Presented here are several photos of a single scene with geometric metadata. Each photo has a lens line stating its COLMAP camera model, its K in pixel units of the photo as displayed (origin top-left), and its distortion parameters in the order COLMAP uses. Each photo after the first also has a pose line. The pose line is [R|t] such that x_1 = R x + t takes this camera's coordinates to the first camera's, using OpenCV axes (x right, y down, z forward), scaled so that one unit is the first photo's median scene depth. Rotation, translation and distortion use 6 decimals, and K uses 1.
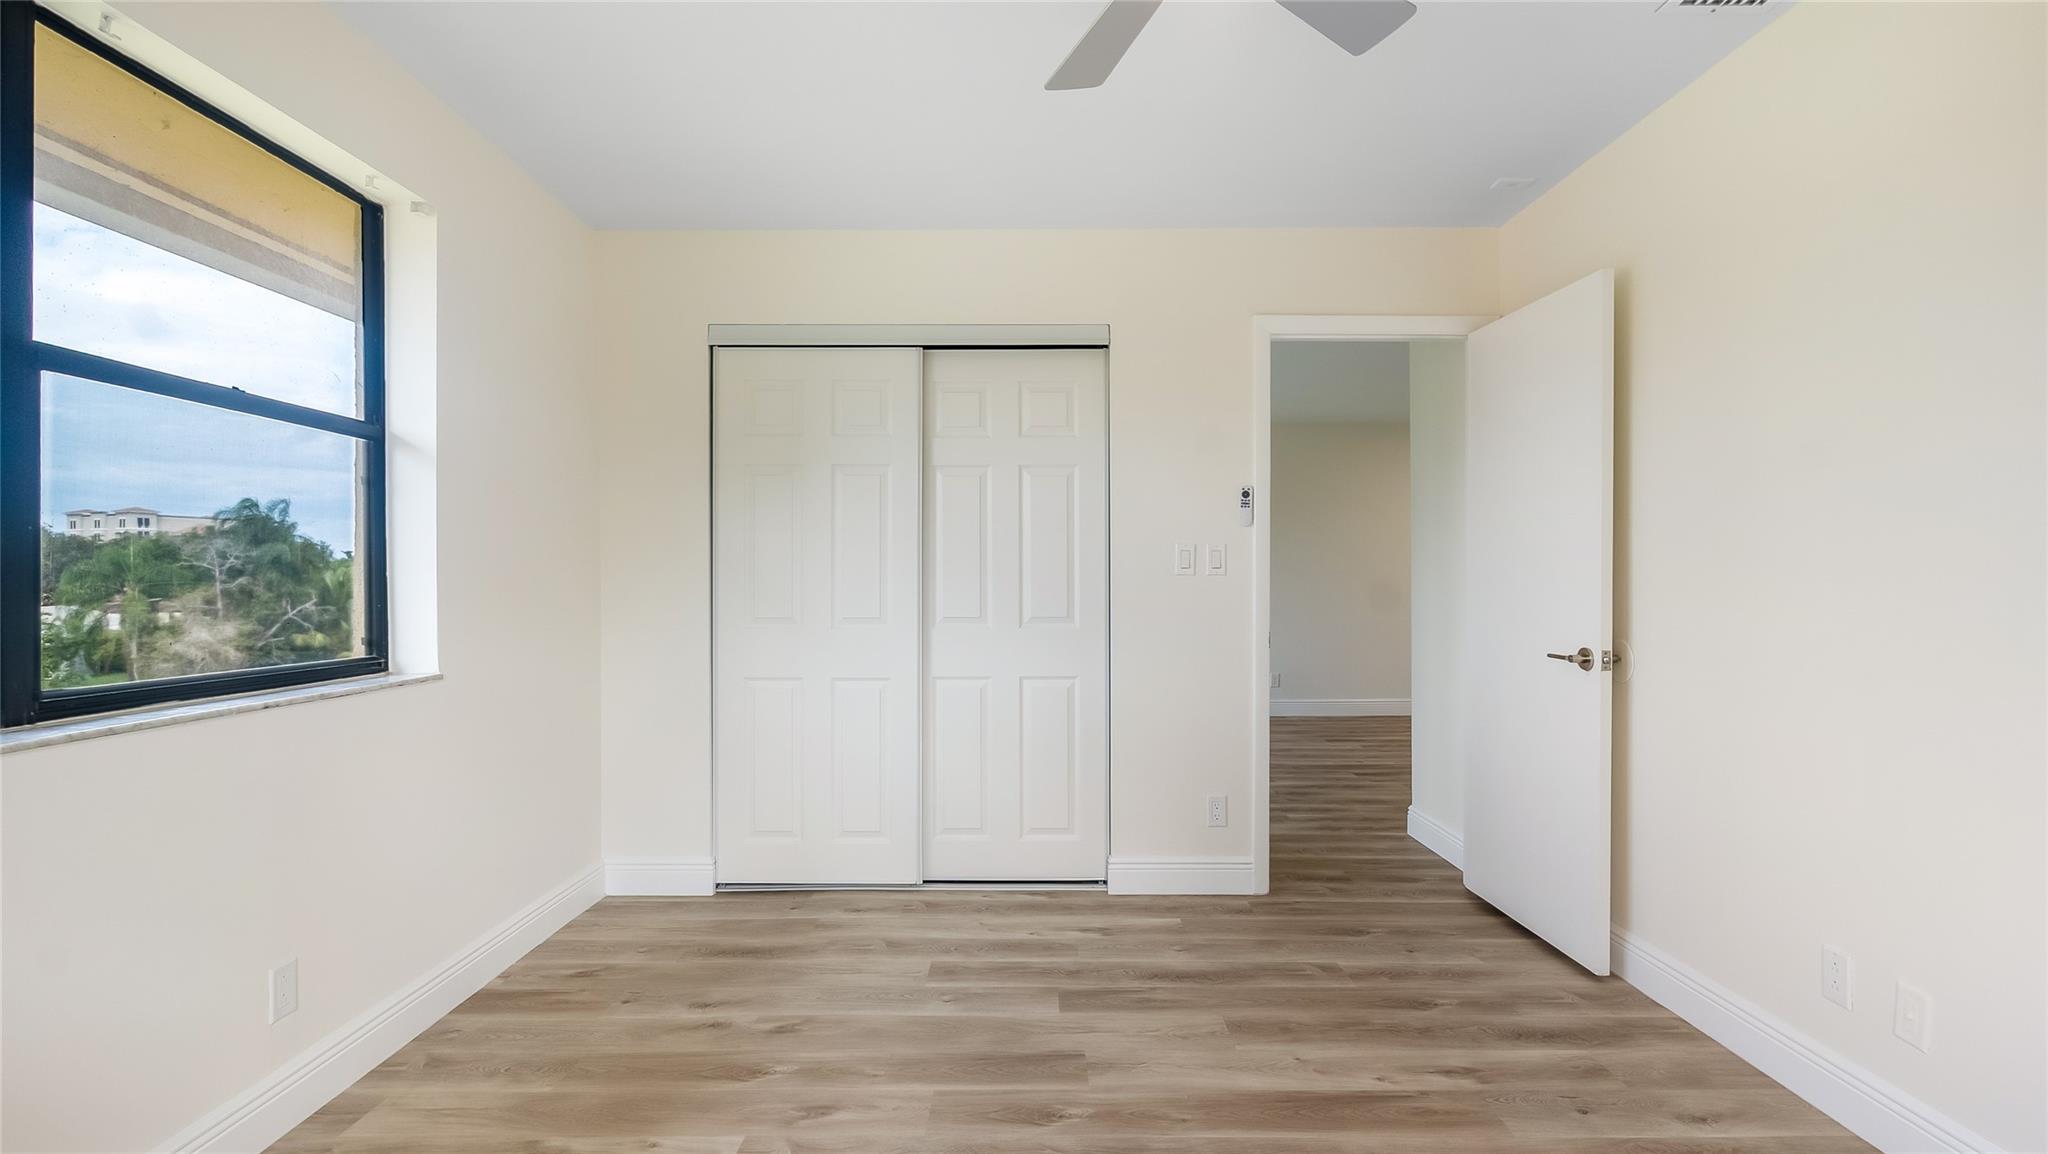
lens RADIAL K [[950.9, 0, 1019.0], [0, 950.9, 580.4], [0, 0, 1]] dist [0.001201, 0.000241]
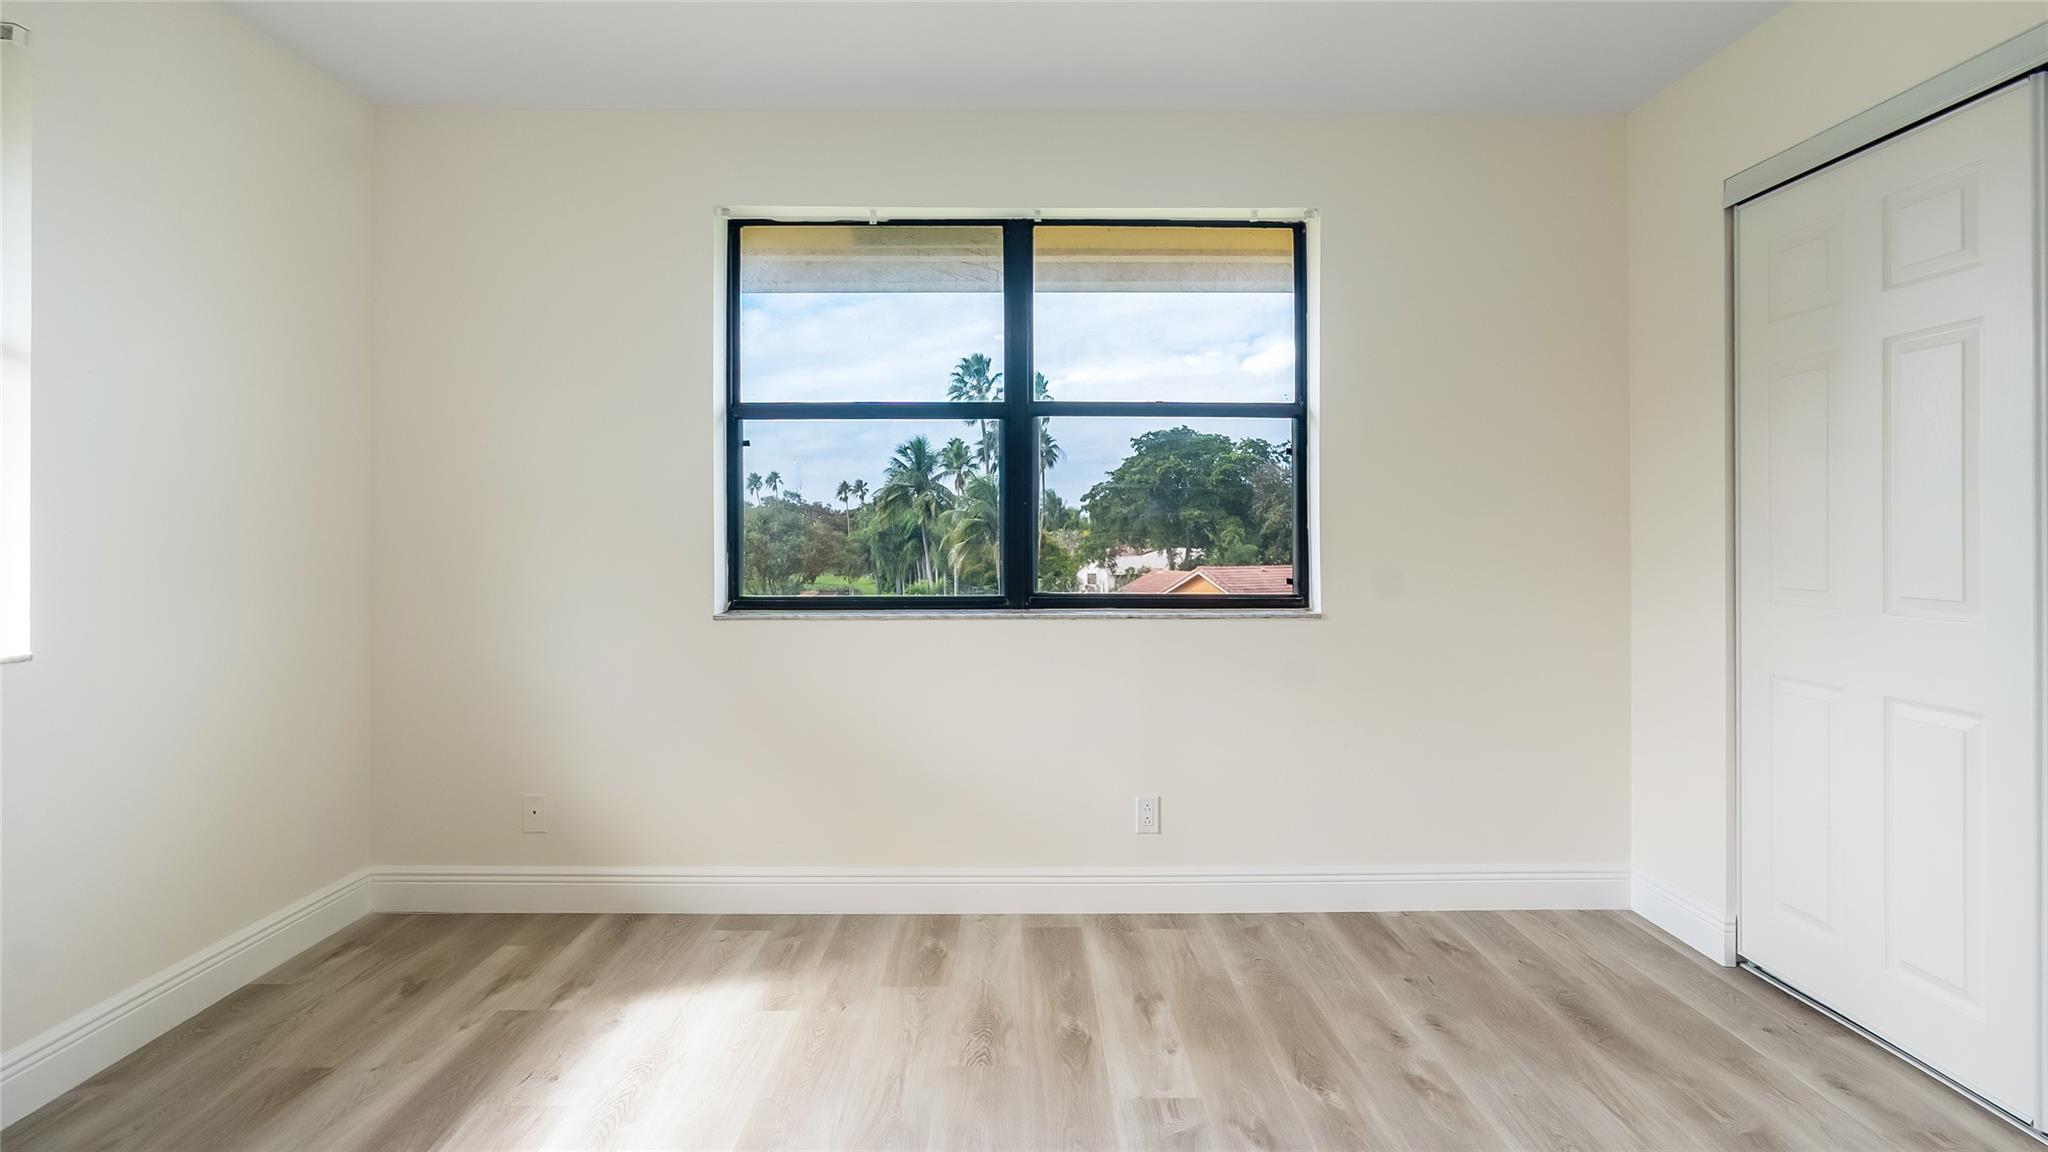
lens RADIAL K [[950.7, 0, 1021.4], [0, 950.7, 557.7], [0, 0, 1]] dist [-0.003353, -0.000766]
pose [[0.034665, 0.029384, -0.998967, 0.492982], [-0.003580, 0.999565, 0.029278, -0.001076], [0.999393, 0.002562, 0.034755, 0.574765]]
